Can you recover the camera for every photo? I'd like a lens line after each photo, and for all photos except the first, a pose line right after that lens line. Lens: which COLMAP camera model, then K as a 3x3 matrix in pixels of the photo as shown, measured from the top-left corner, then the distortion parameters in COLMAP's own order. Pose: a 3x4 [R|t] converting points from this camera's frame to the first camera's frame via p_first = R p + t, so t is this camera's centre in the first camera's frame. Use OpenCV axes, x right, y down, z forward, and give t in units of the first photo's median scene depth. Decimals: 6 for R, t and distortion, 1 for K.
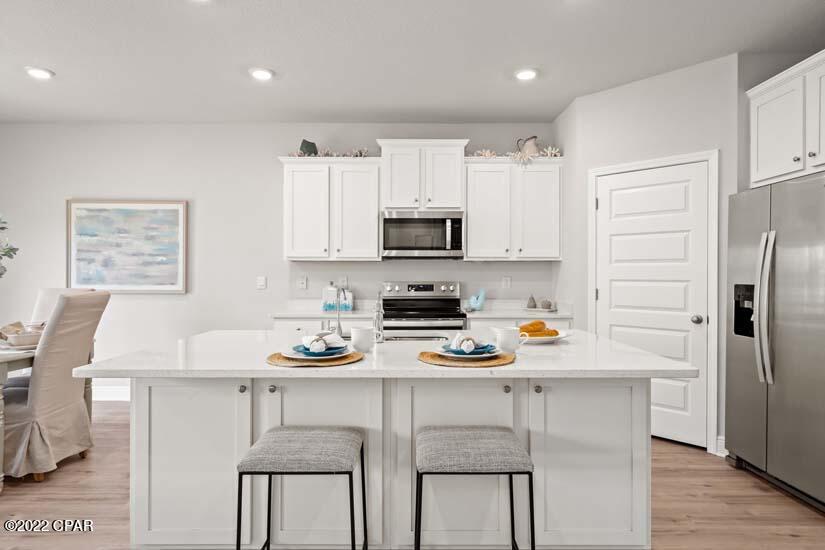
lens RADIAL K [[500.3, 0, 413.3], [0, 500.3, 276.1], [0, 0, 1]] dist [0.005795, -0.001317]
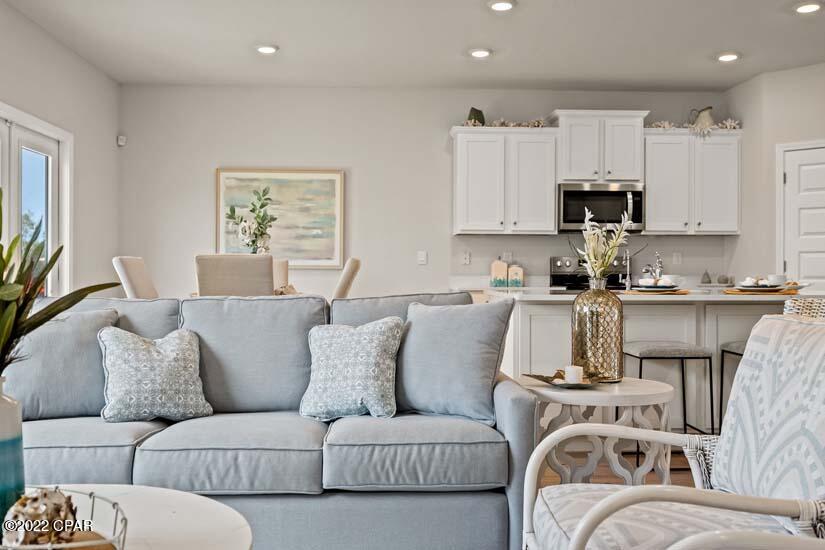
lens RADIAL K [[778.5, 0, 414.3], [0, 778.5, 274.7], [0, 0, 1]] dist [0.007239, 0.000000]
pose [[0.998509, 0.000533, 0.054581, -0.423964], [-0.000504, 1.000000, -0.000552, 0.048851], [-0.054581, 0.000524, 0.998509, -0.492462]]
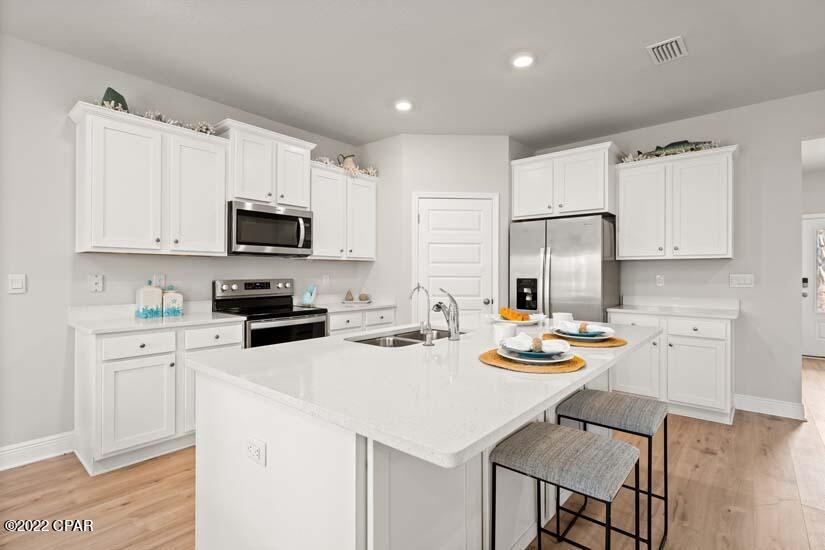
lens RADIAL K [[393.5, 0, 411.6], [0, 393.5, 272.3], [0, 0, 1]] dist [0.001451, 0.000382]
pose [[0.650202, 0.001627, 0.759759, -0.381790], [0.000125, 0.999997, -0.002248, -0.000547], [-0.759761, 0.001557, 0.650200, 0.298735]]
